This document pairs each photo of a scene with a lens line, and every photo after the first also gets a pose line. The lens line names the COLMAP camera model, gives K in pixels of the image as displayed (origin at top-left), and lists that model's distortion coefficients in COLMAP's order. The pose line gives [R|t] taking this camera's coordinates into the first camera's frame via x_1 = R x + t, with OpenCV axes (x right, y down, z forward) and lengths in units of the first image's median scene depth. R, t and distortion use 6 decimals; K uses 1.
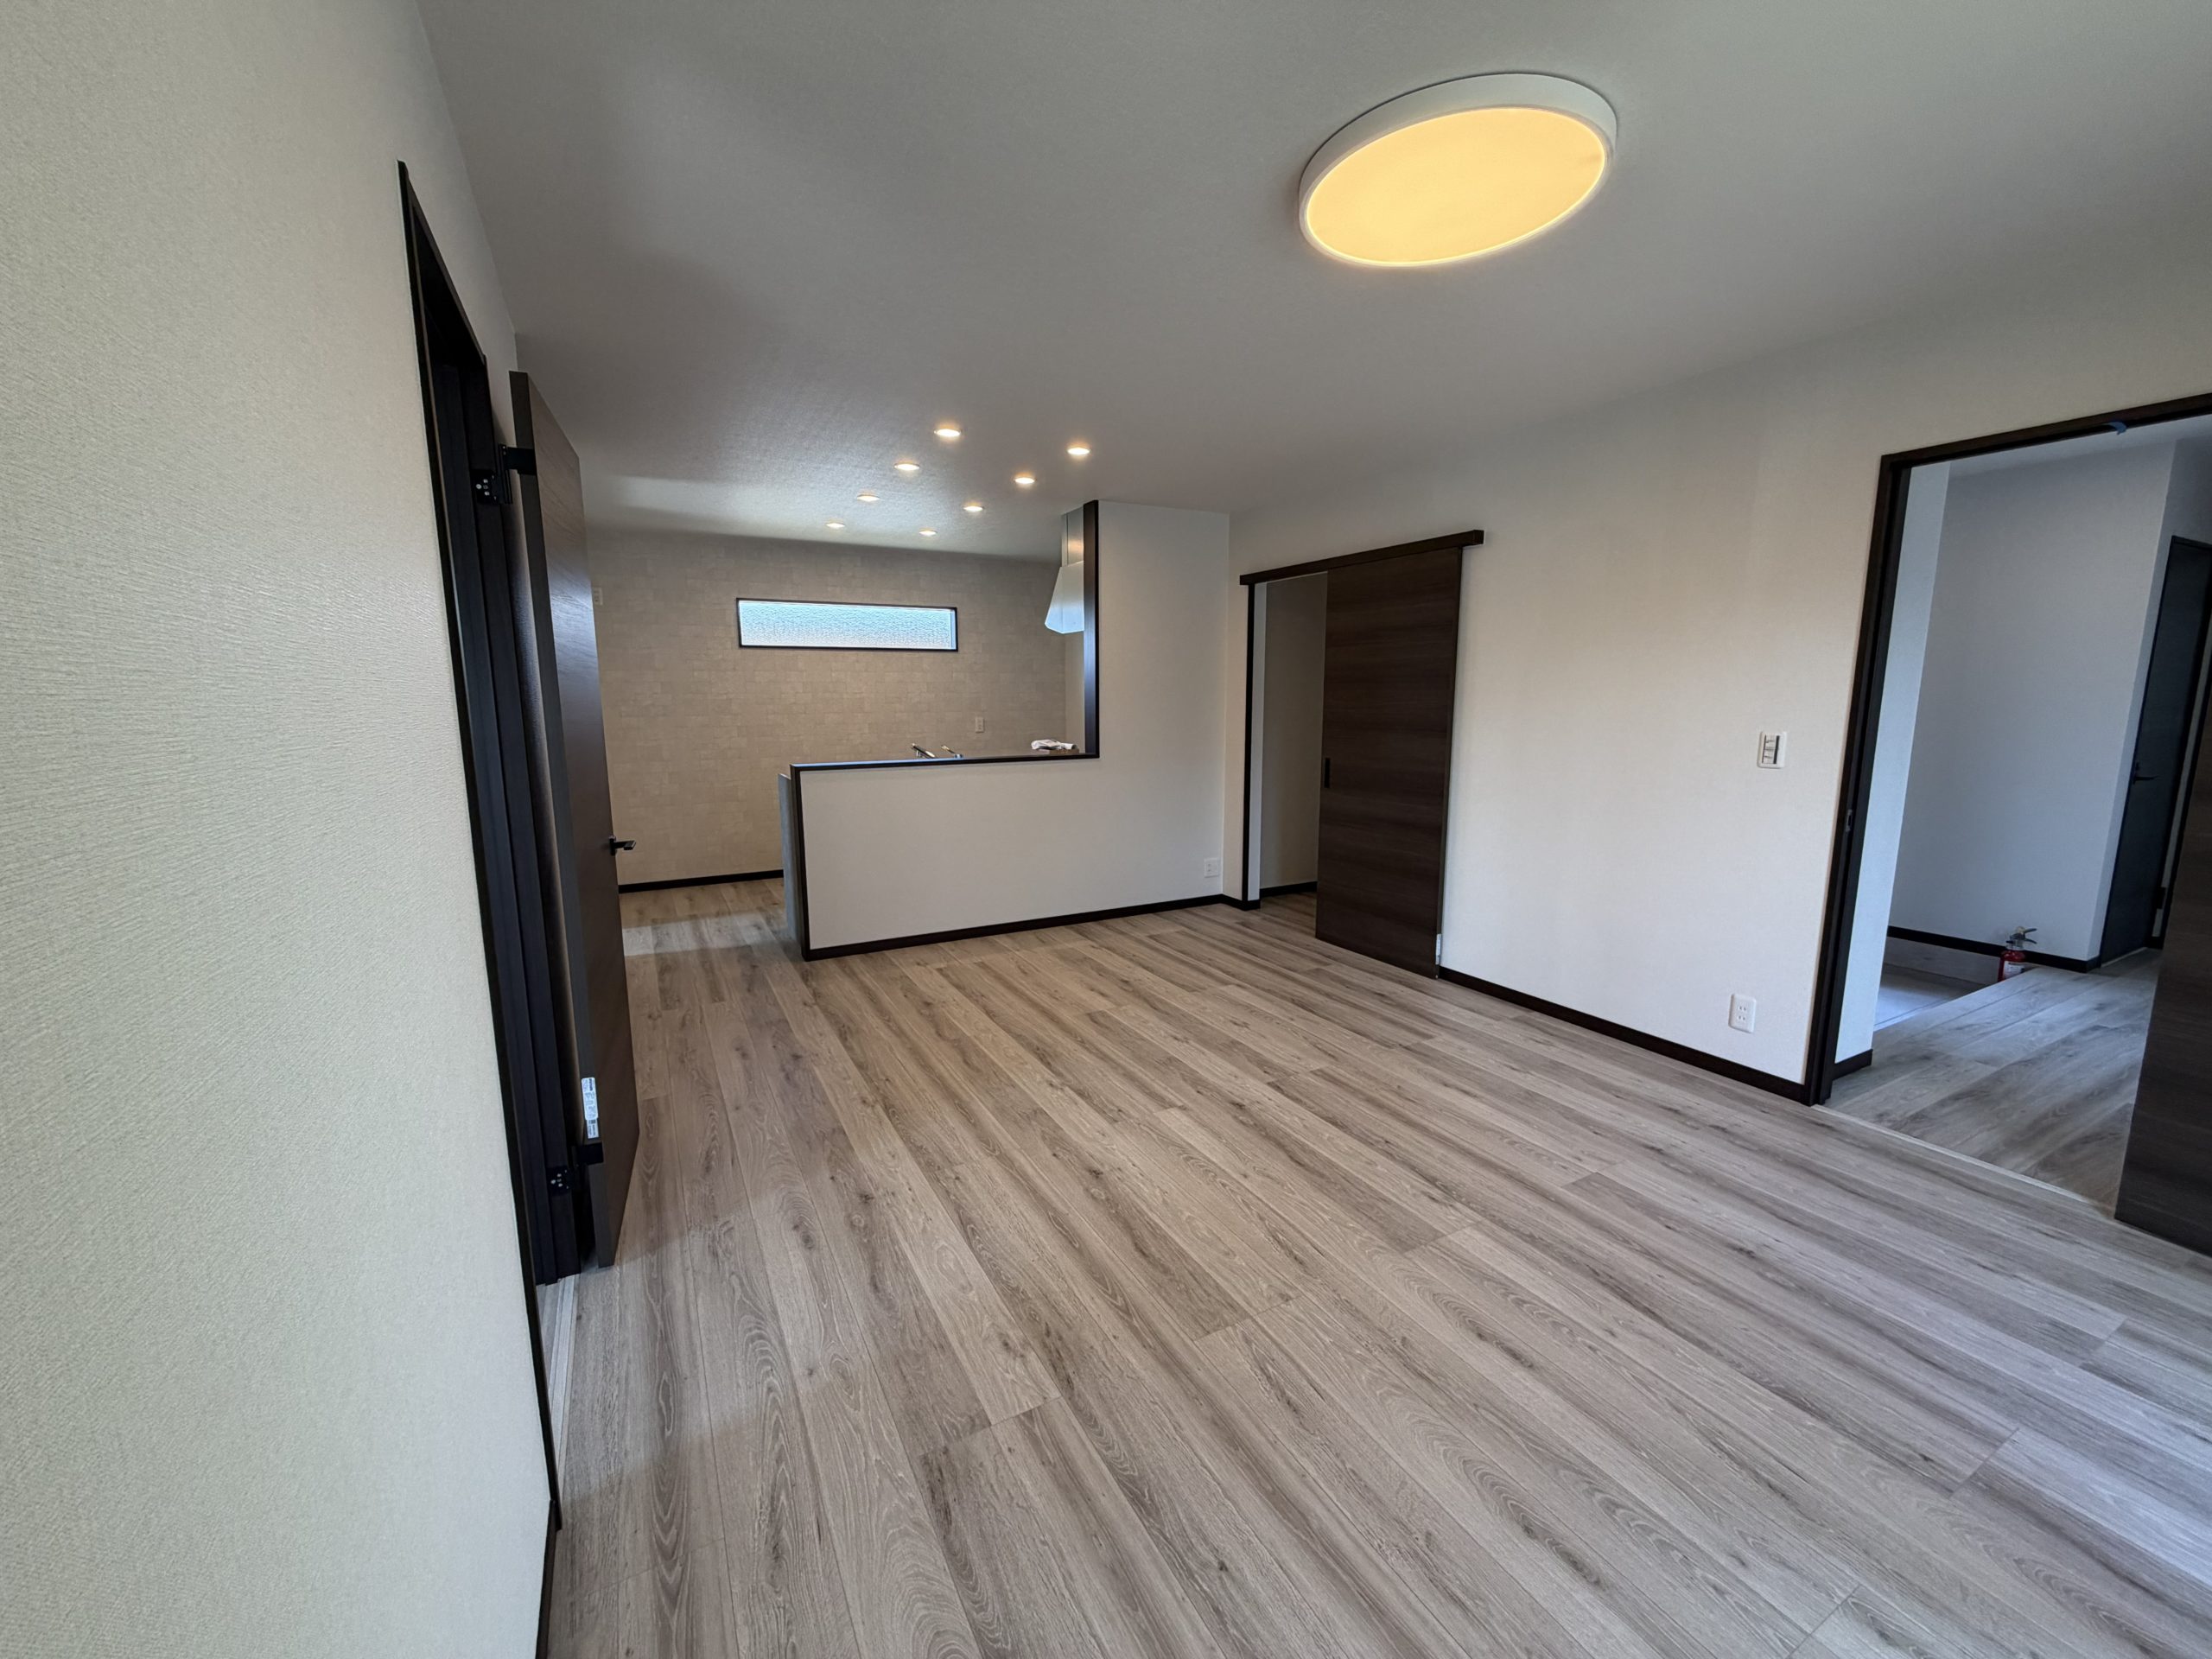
lens RADIAL K [[877.1, 0, 1098.9], [0, 877.1, 827.5], [0, 0, 1]] dist [-0.001046, 0.000279]
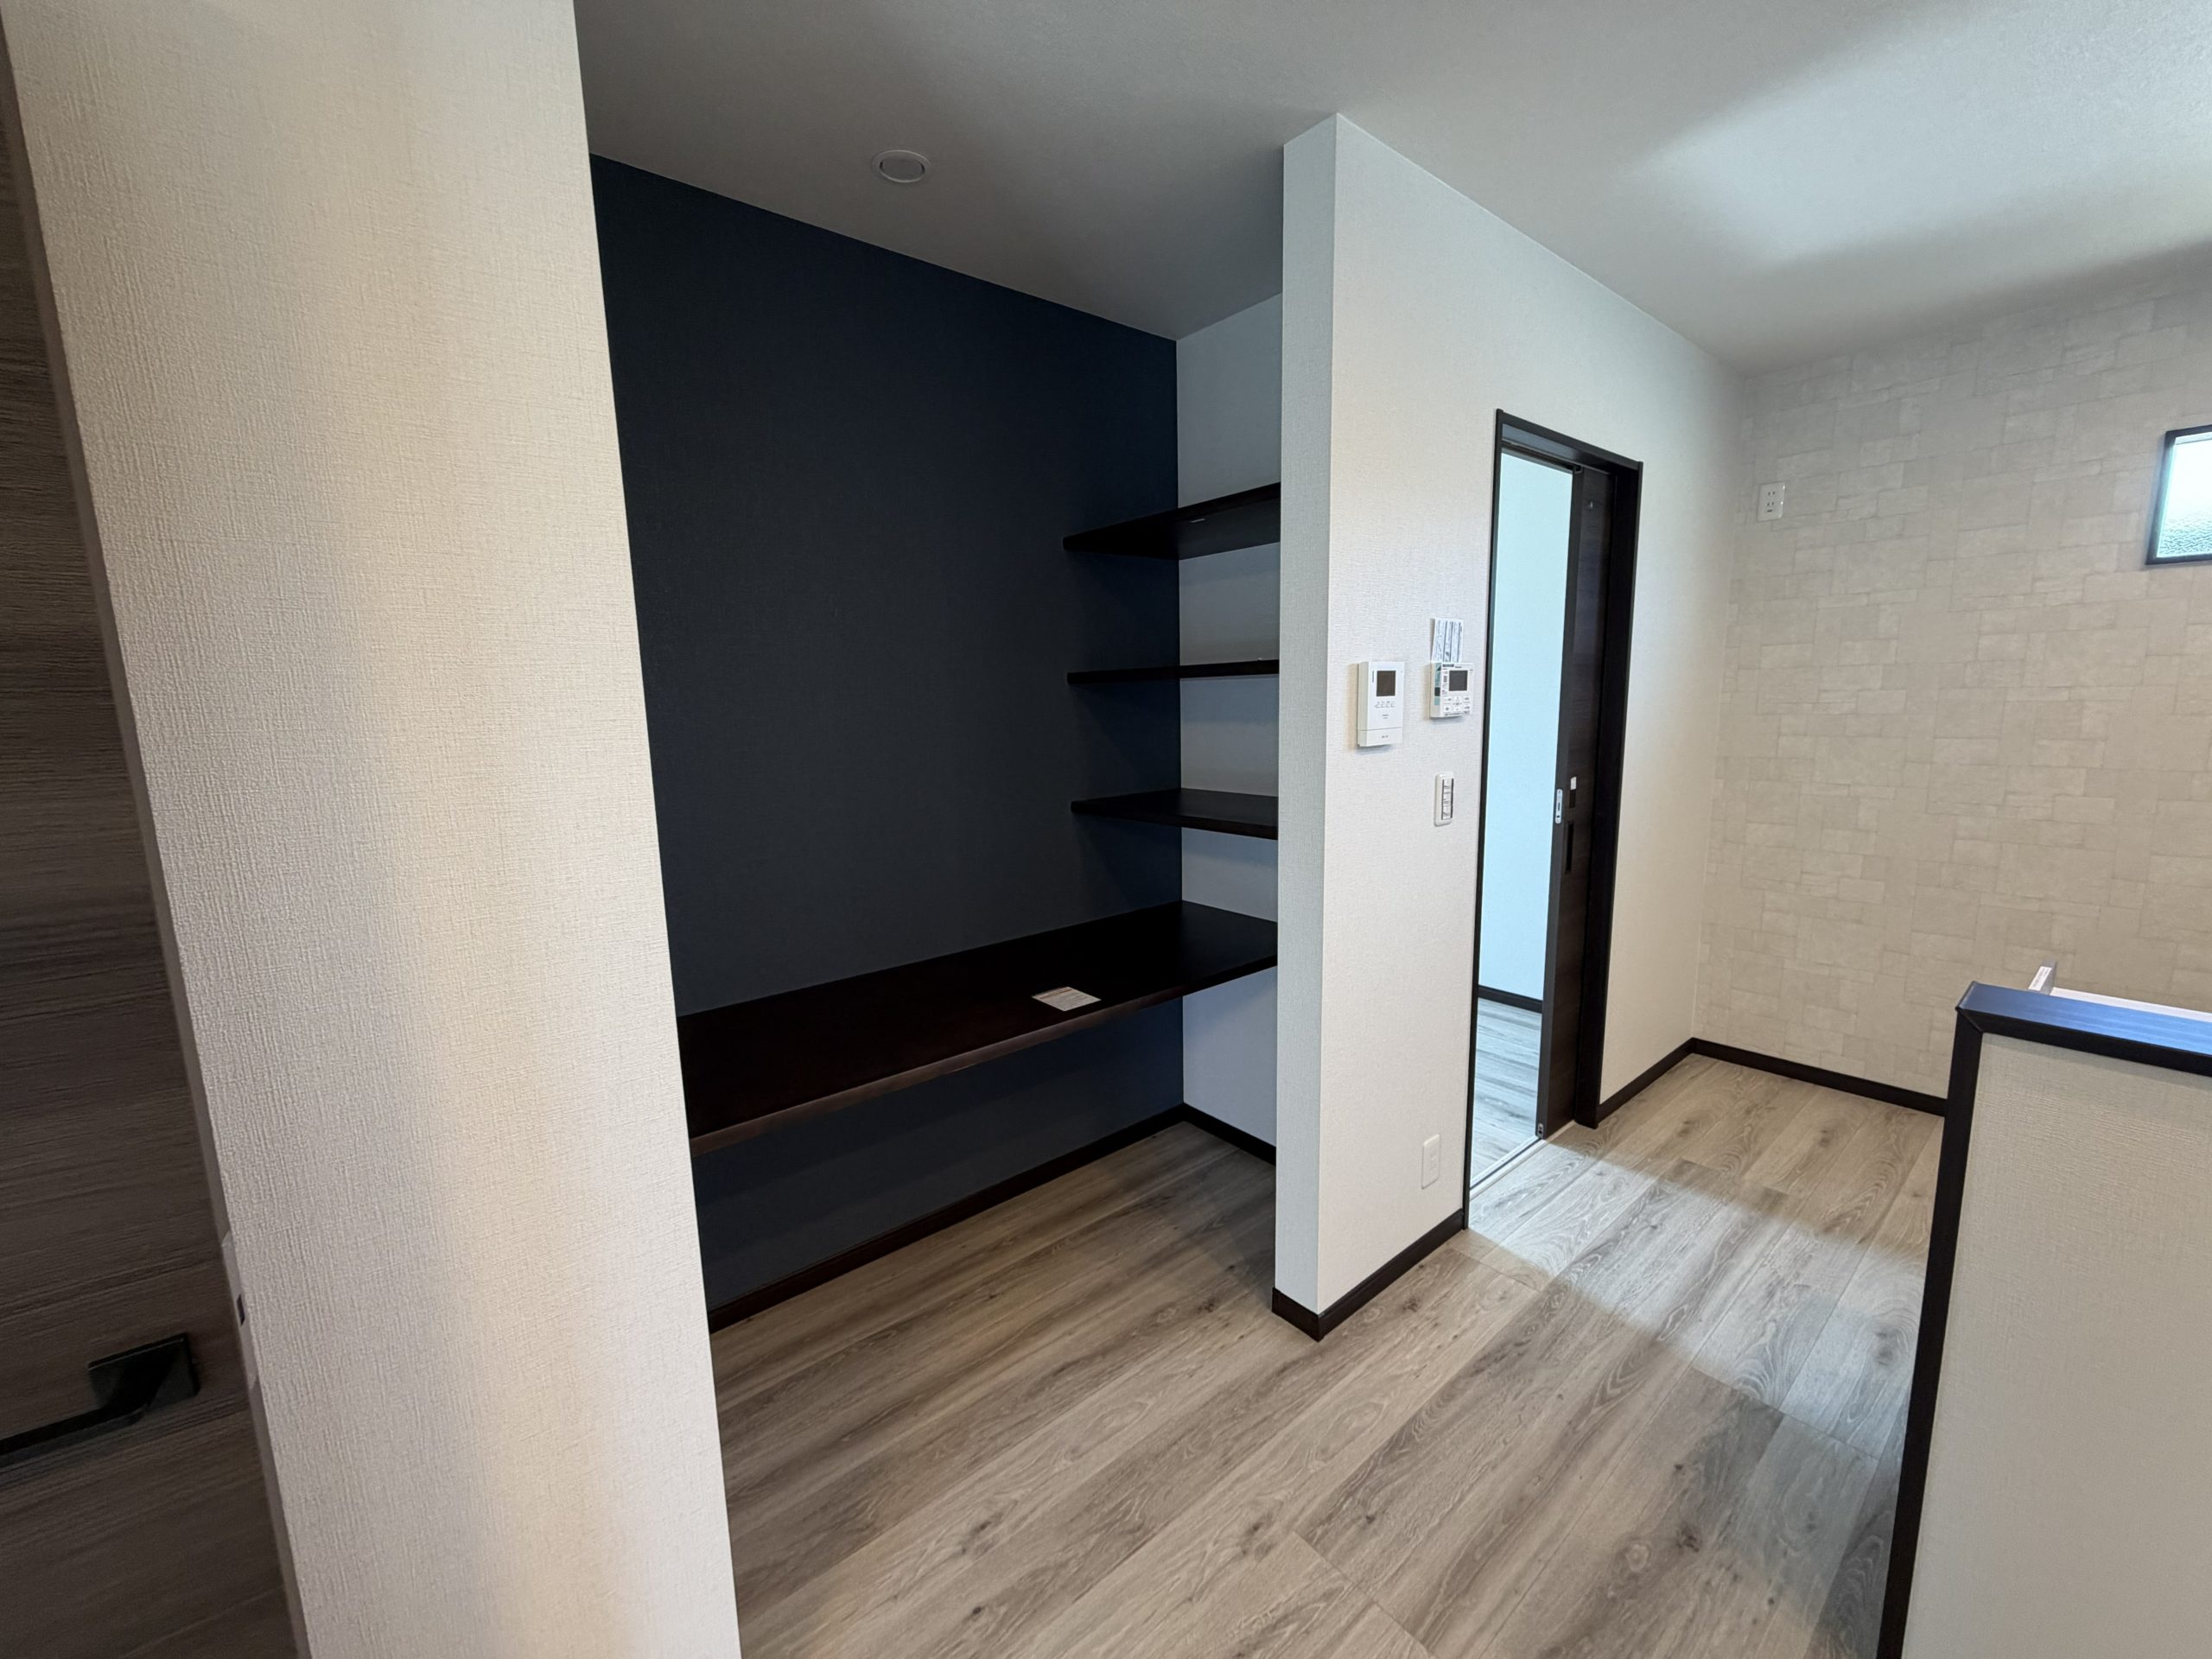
lens RADIAL K [[877.1, 0, 1104.9], [0, 877.1, 840.3], [0, 0, 1]] dist [-0.001046, 0.000279]
pose [[0.203297, 0.159337, -0.966065, -0.211405], [-0.125925, 0.982730, 0.135587, -0.152008], [0.970986, 0.094087, 0.219851, 0.899684]]
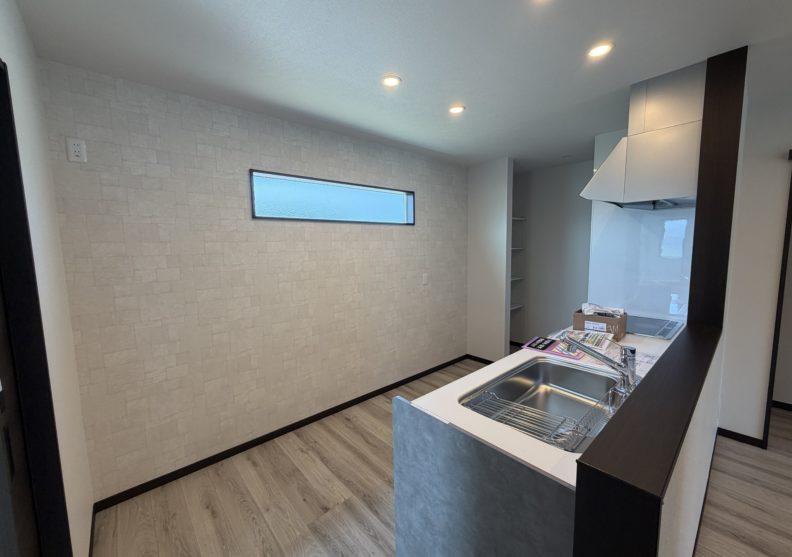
lens RADIAL K [[316.7, 0, 392.2], [0, 316.7, 277.9], [0, 0, 1]] dist [0.000665, -0.000496]
pose [[0.972444, -0.039942, 0.229688, -0.629373], [0.053348, 0.997197, -0.052454, -0.203705], [-0.226949, 0.063262, 0.971850, 1.139923]]
